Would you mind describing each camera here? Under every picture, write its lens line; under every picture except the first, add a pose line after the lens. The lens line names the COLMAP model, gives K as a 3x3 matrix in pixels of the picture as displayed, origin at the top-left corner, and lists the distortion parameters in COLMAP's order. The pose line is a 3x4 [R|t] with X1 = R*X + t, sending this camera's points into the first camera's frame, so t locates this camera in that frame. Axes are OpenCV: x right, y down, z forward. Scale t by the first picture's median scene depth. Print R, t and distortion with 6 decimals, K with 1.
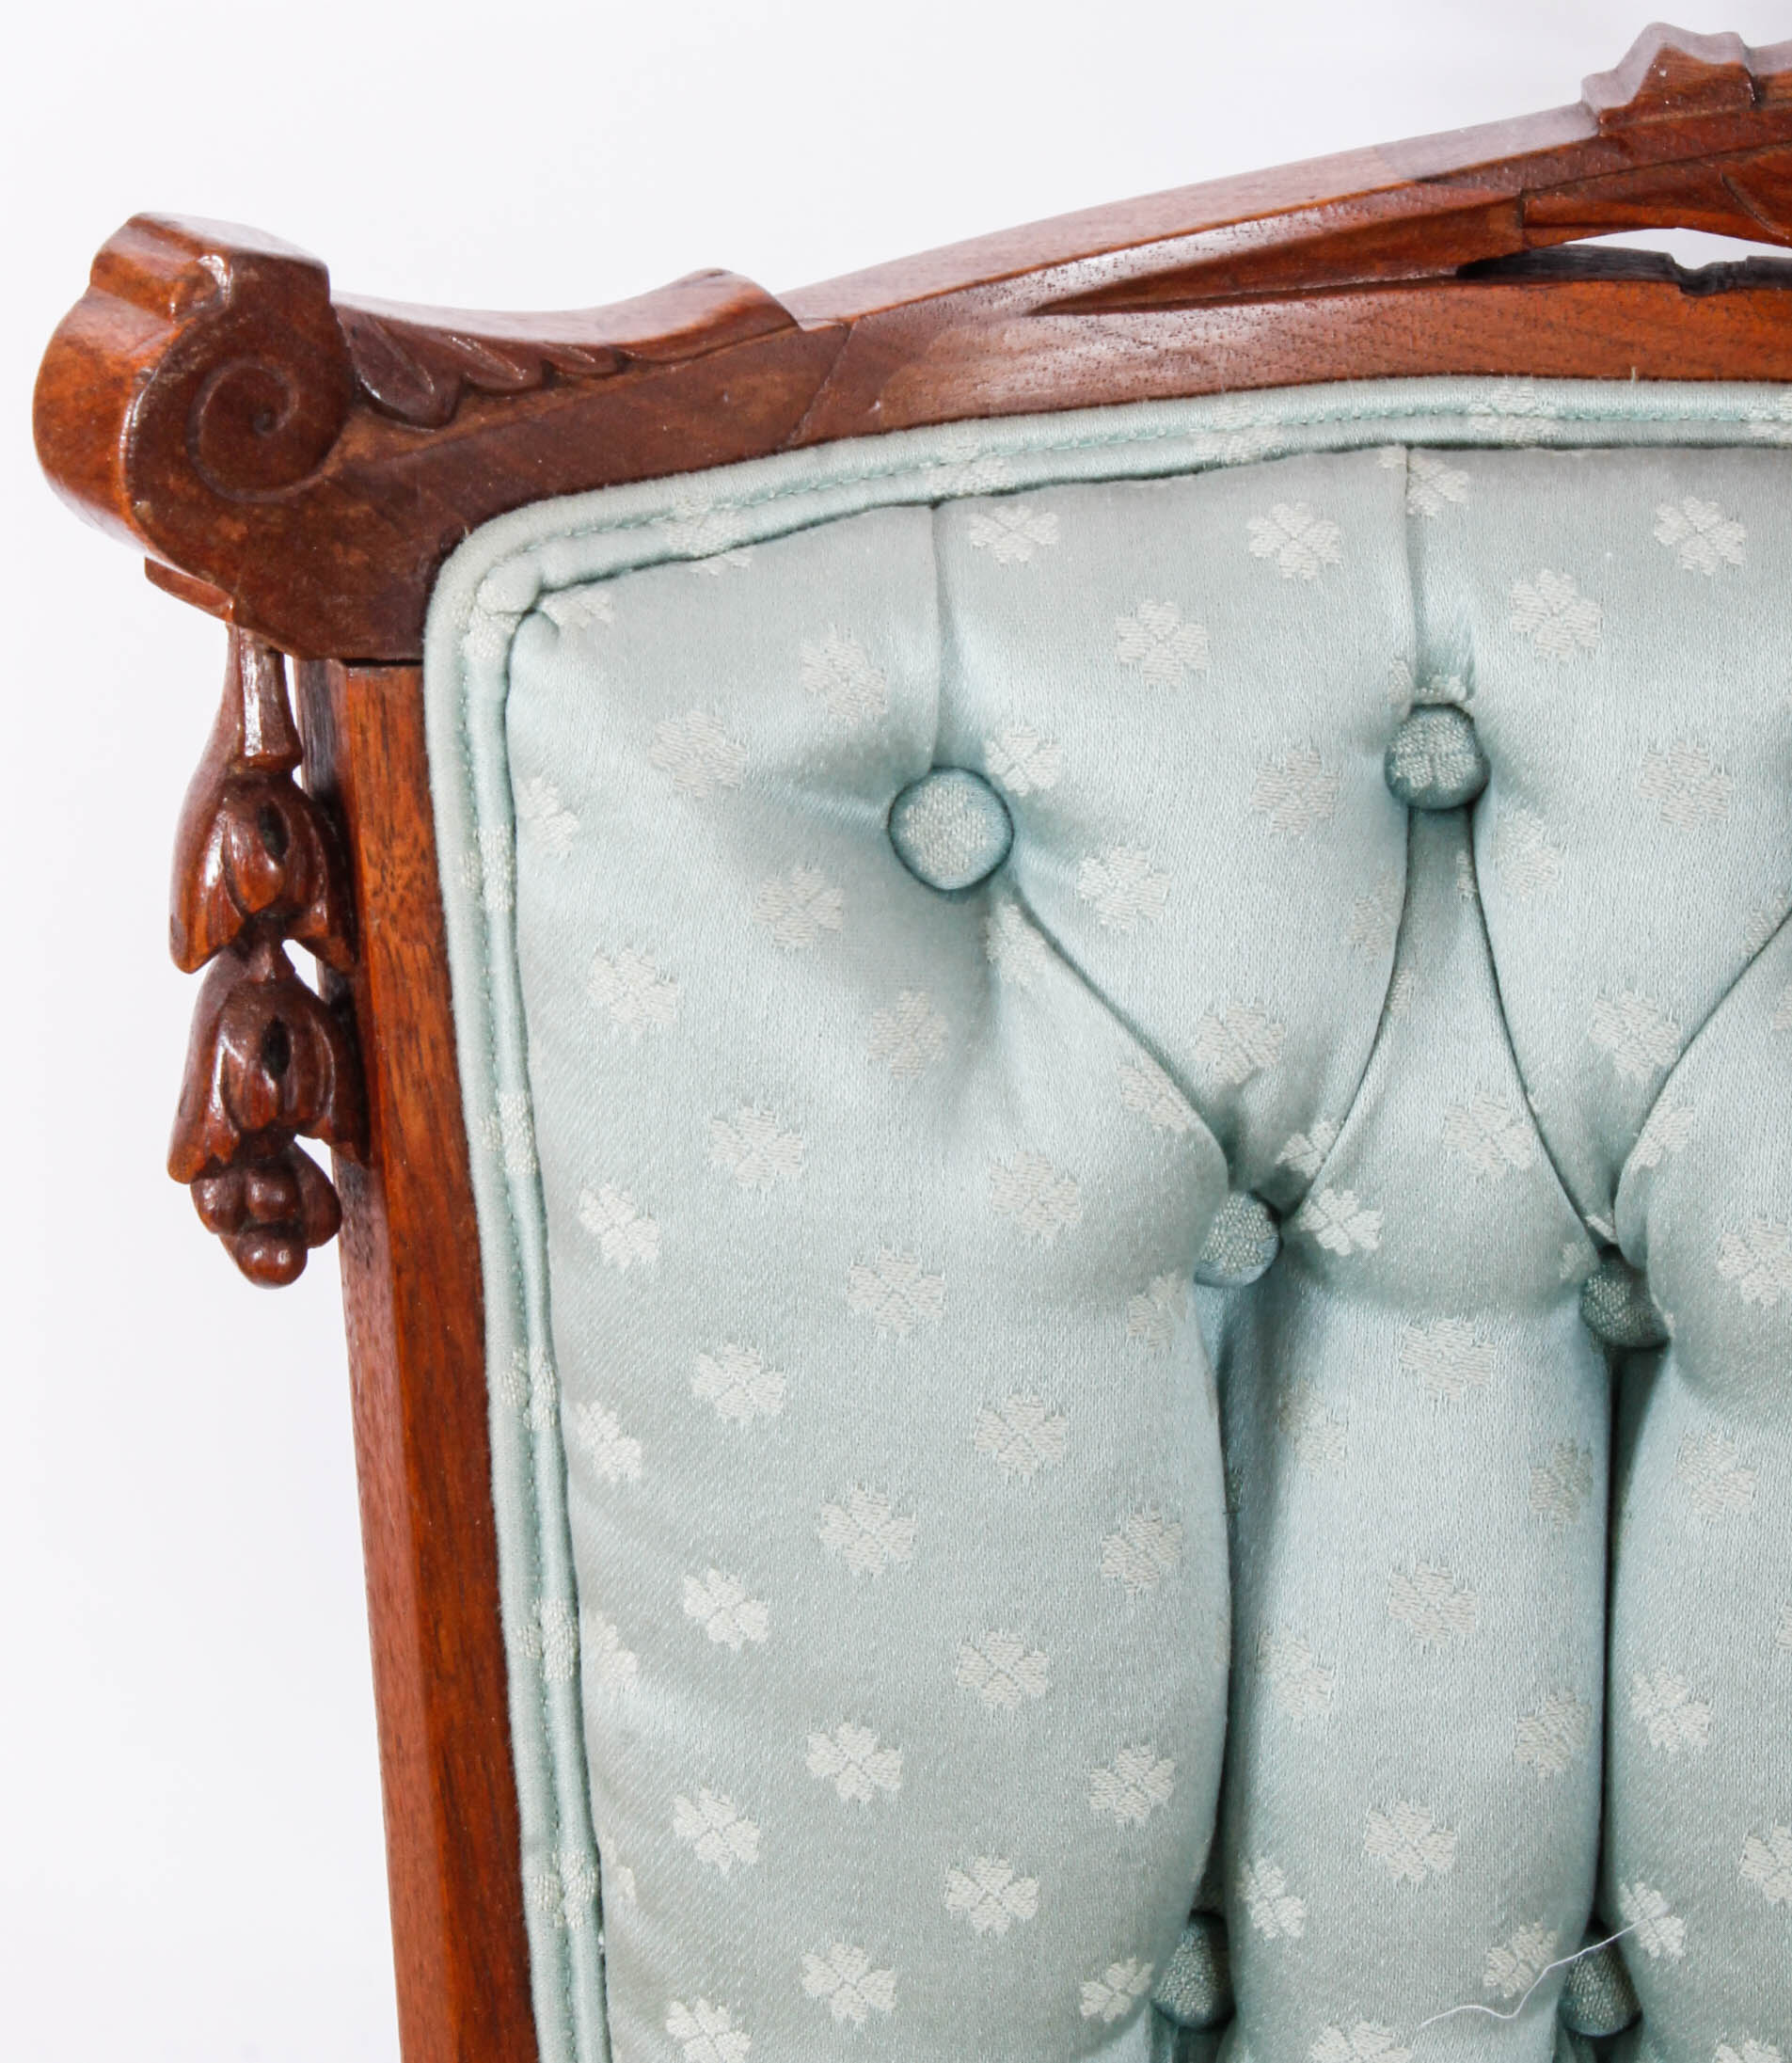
lens RADIAL K [[7311.4, 0, 722.7], [0, 7311.4, 685.1], [0, 0, 1]] dist [0.116291, 0.000000]
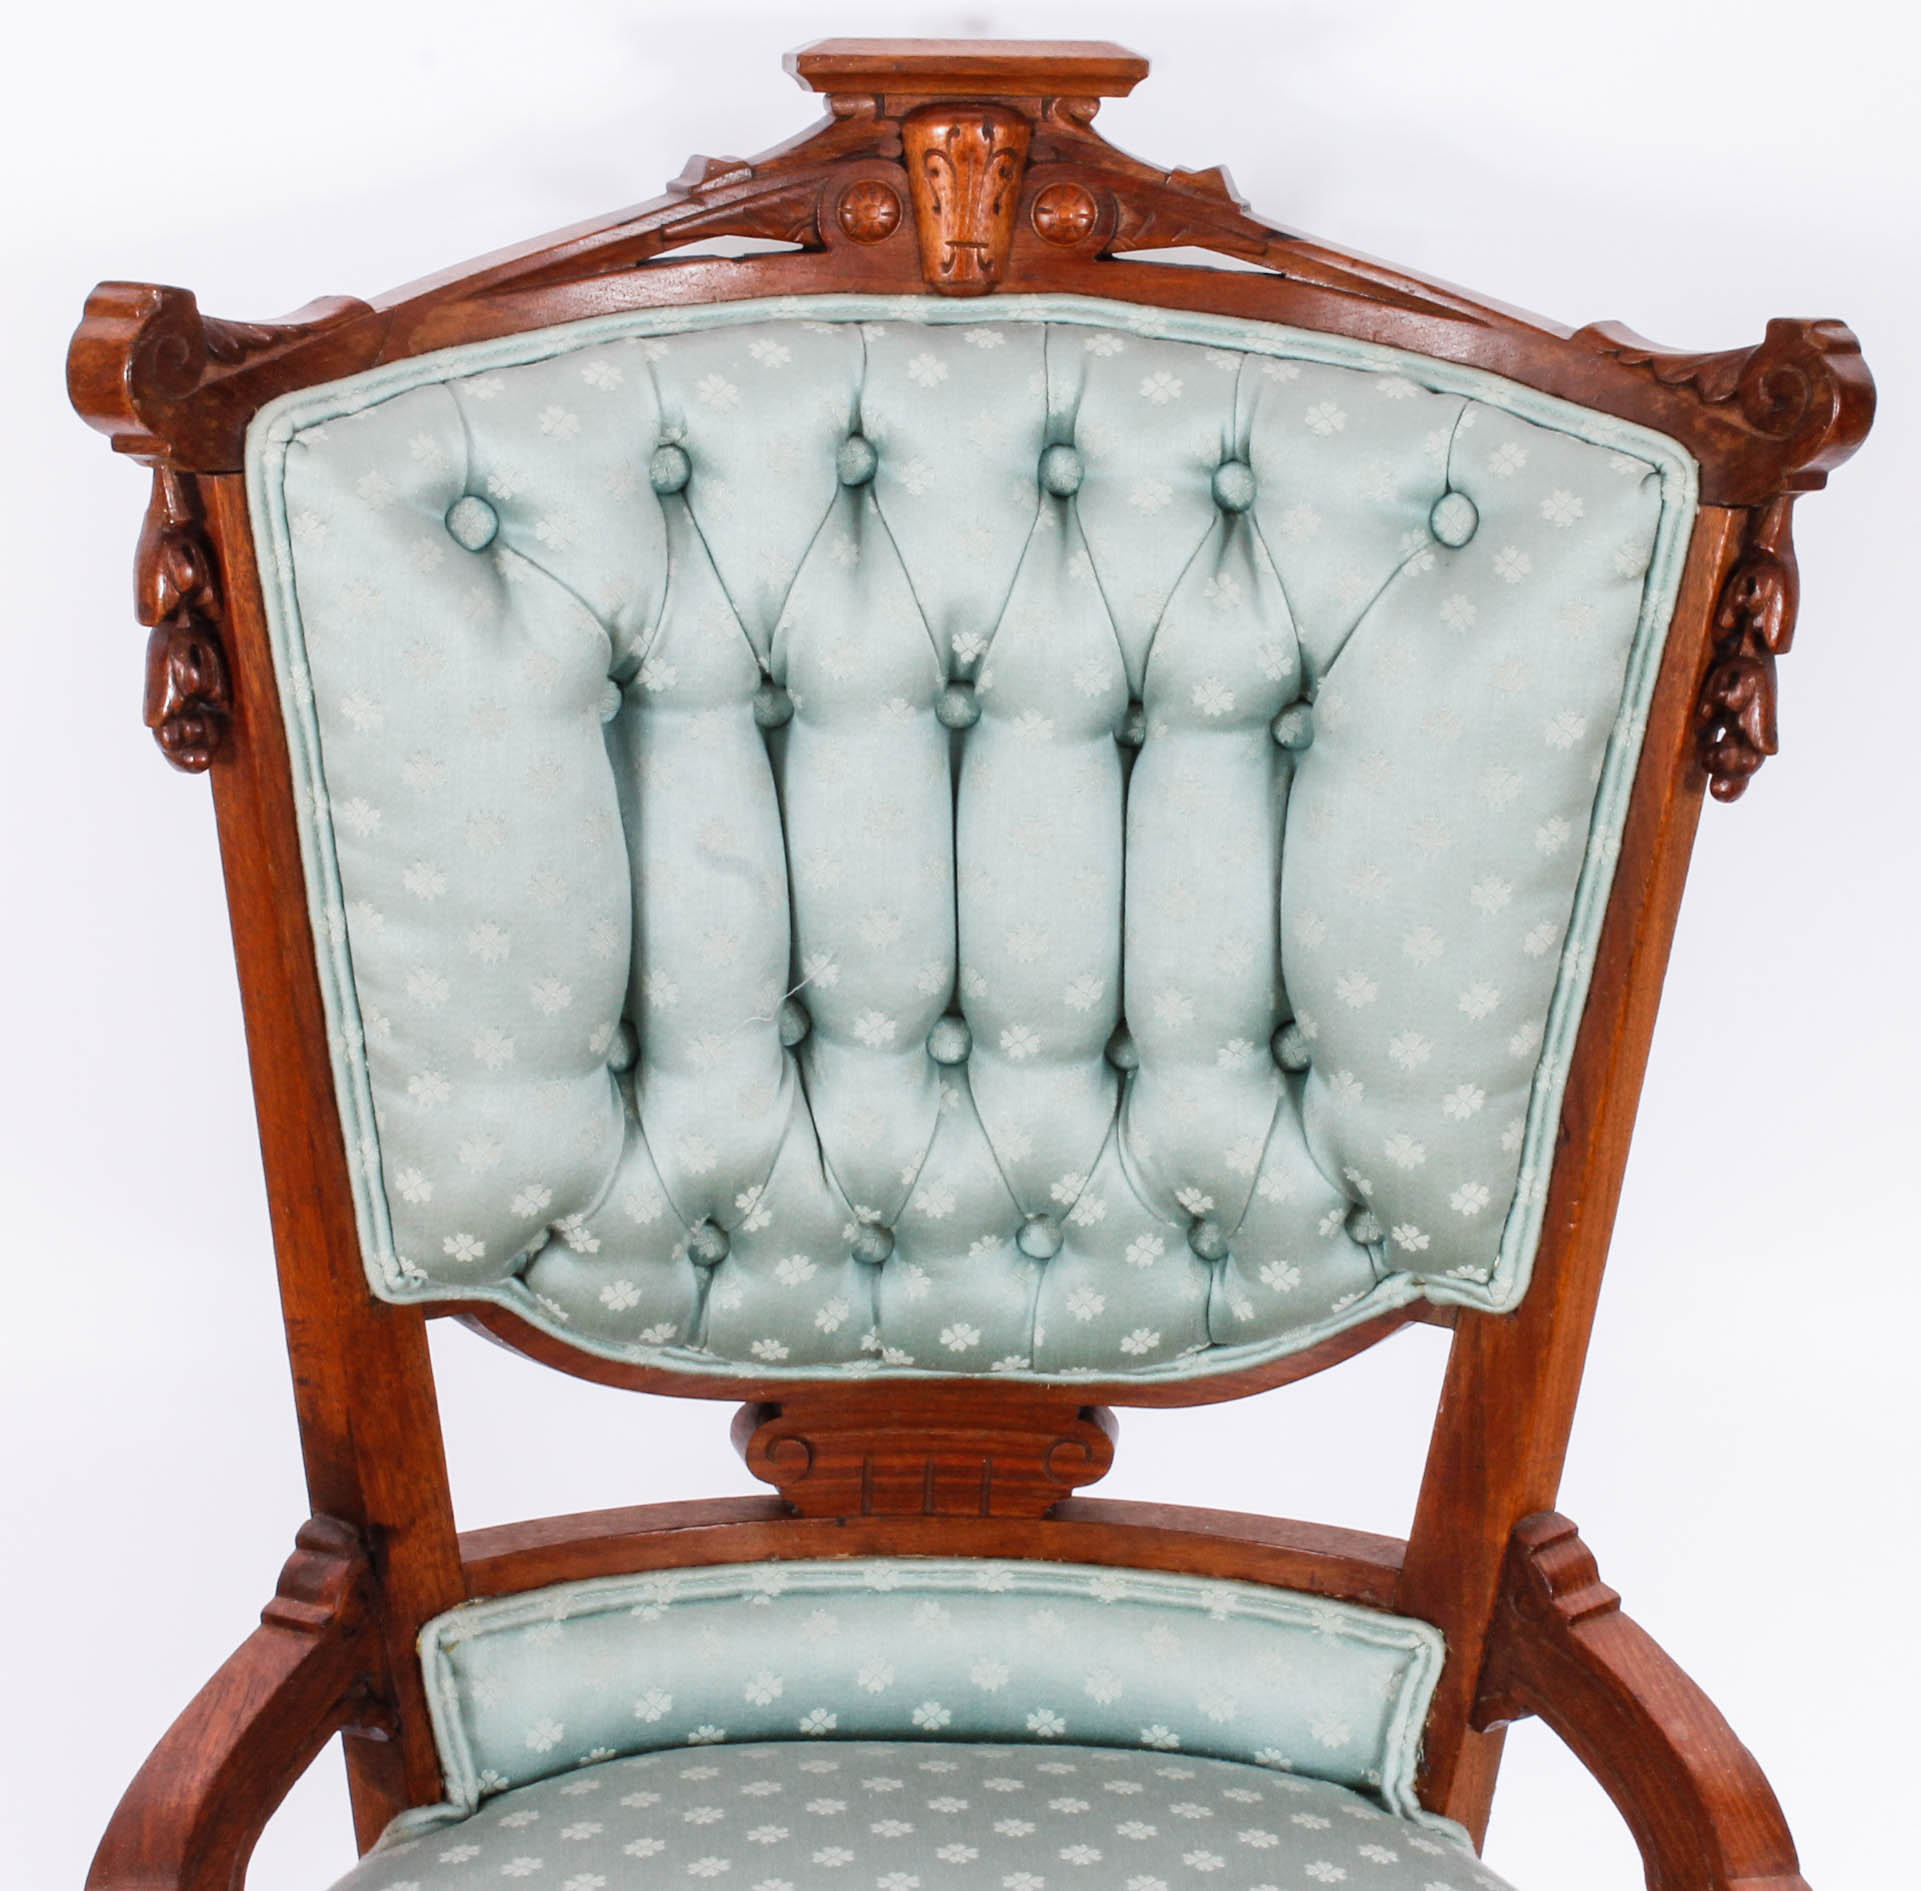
lens RADIAL K [[5137.5, 0, 891.5], [0, 5137.5, 855.1], [0, 0, 1]] dist [-0.039165, 0.000000]
pose [[0.930490, -0.139253, 0.338817, -0.400548], [0.162886, 0.985742, -0.042195, 0.209052], [-0.328110, 0.094450, 0.939906, -0.527808]]
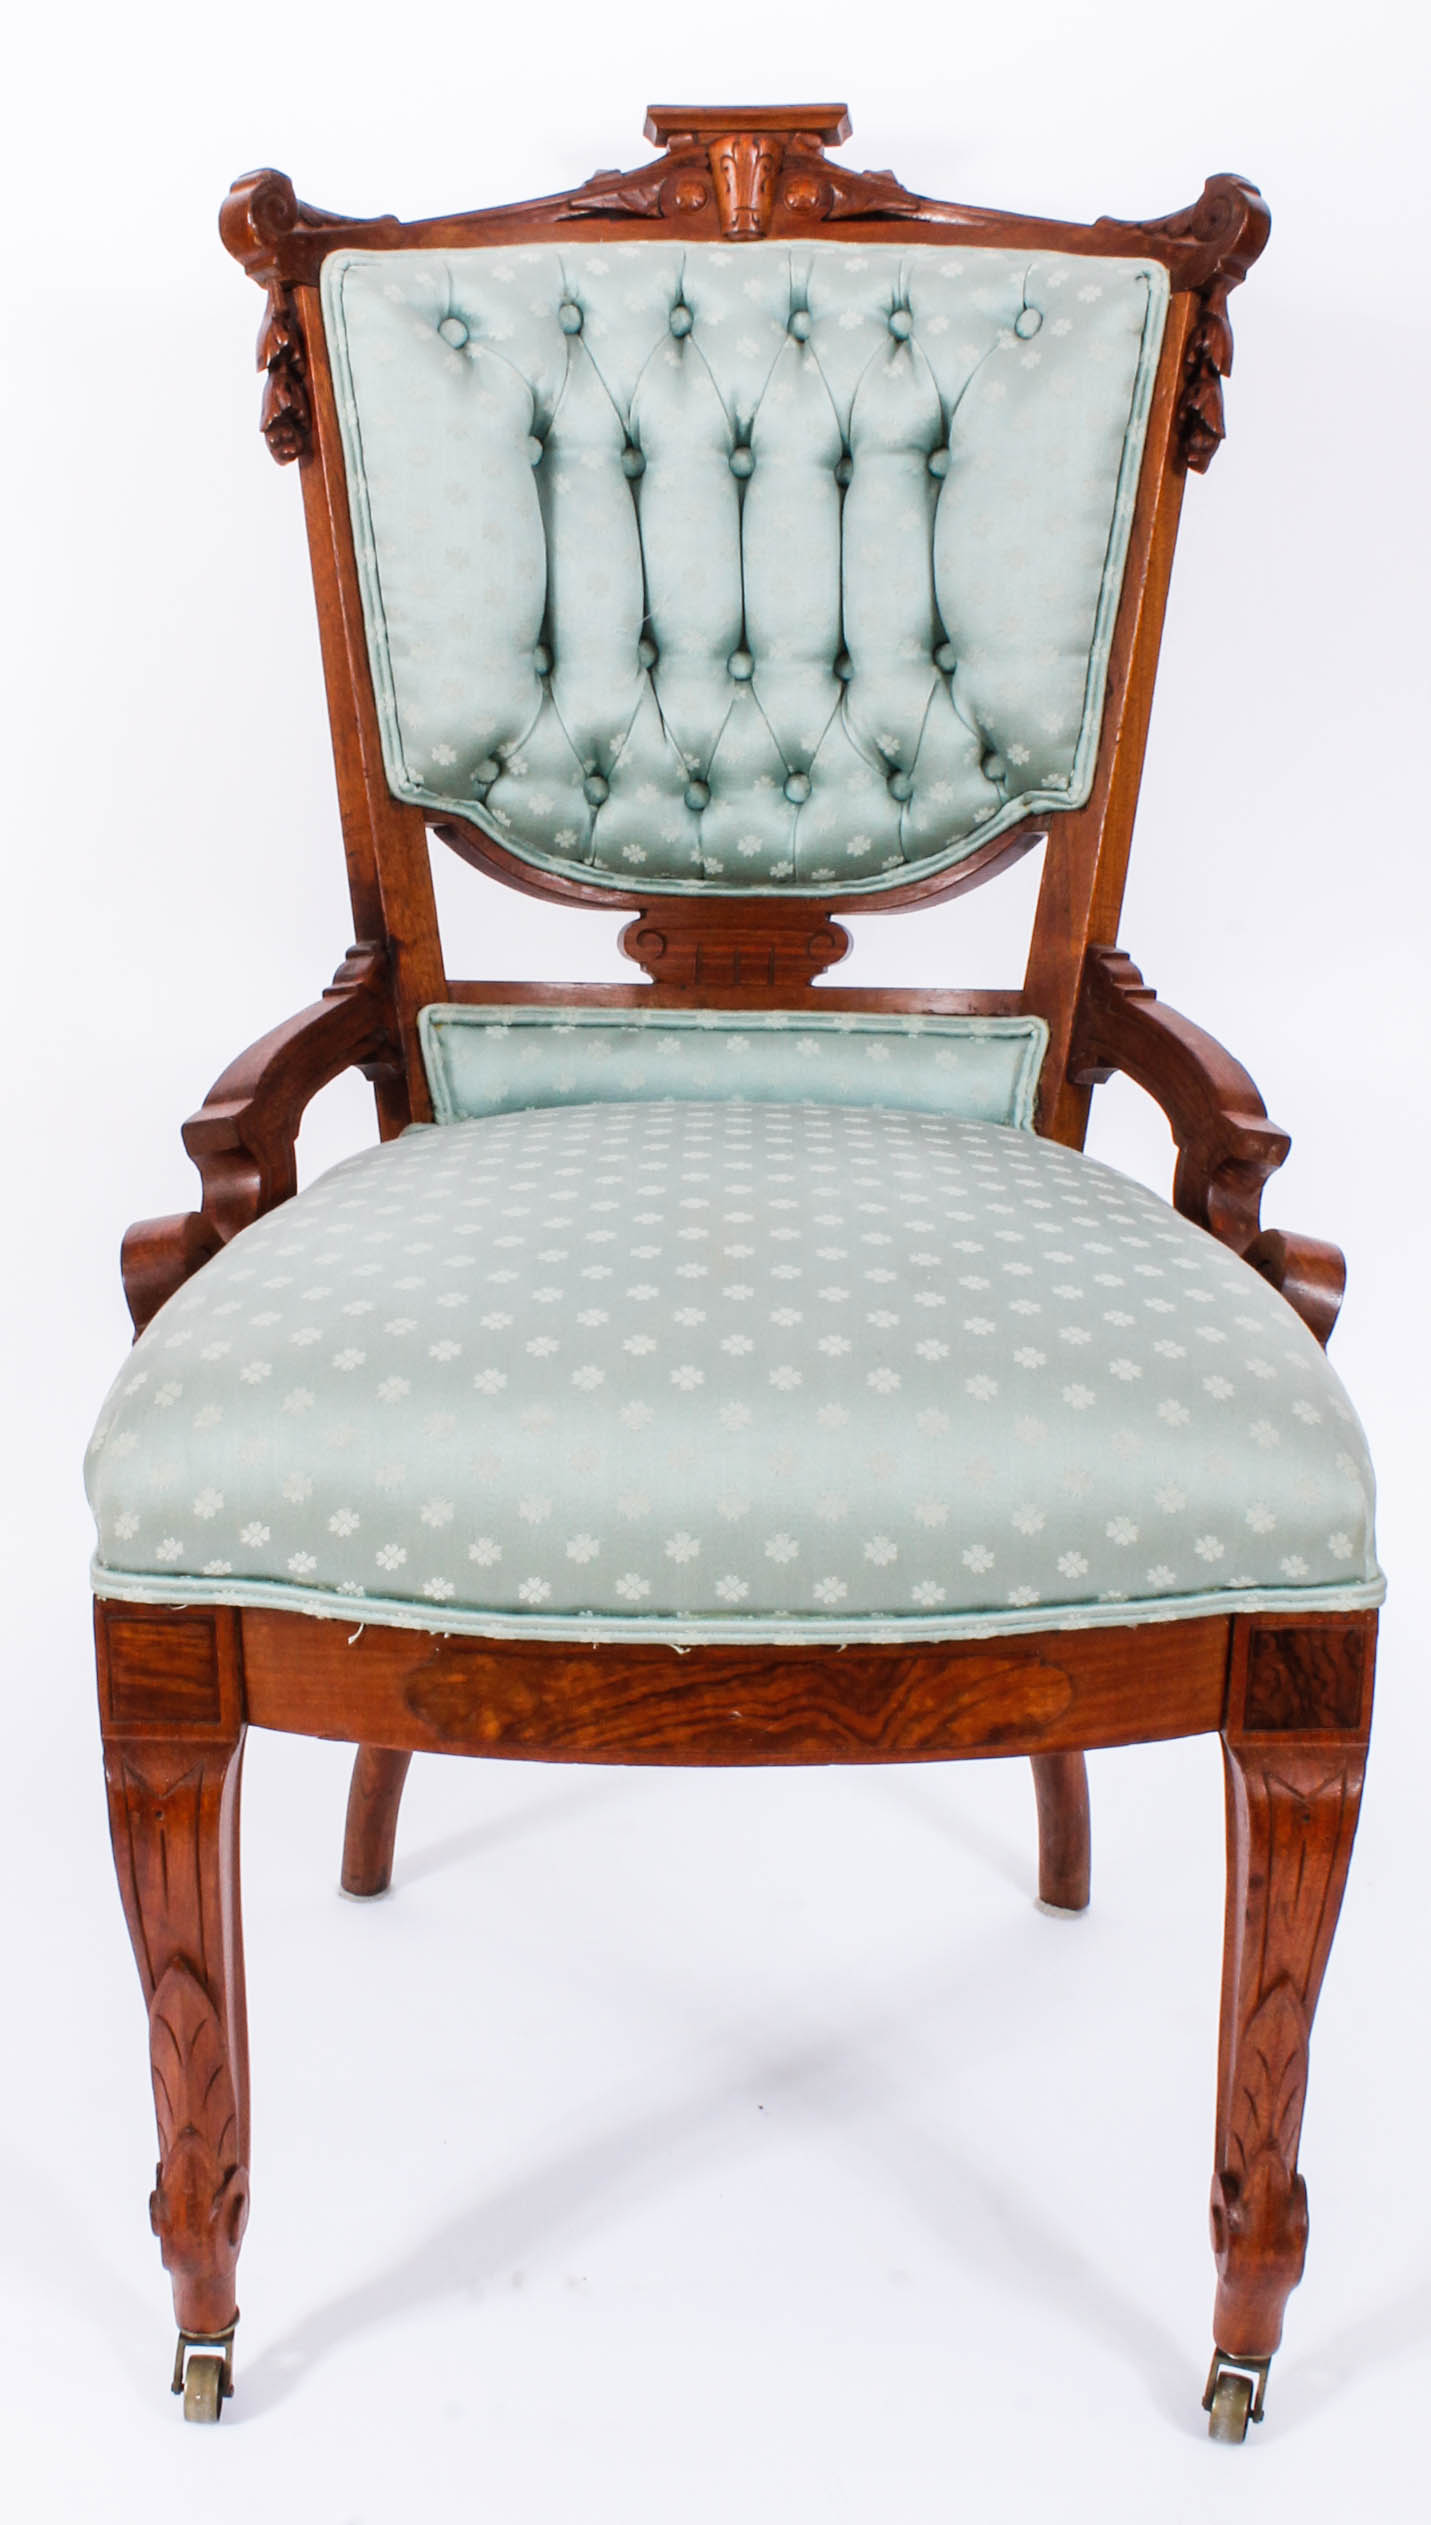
lens RADIAL K [[2773.4, 0, 581.7], [0, 2773.4, 1190.3], [0, 0, 1]] dist [-0.137399, 0.000000]
pose [[0.964743, -0.089494, 0.247512, -0.305616], [0.145343, 0.965171, -0.217532, 0.789567], [-0.219423, 0.245837, 0.944149, -0.285128]]
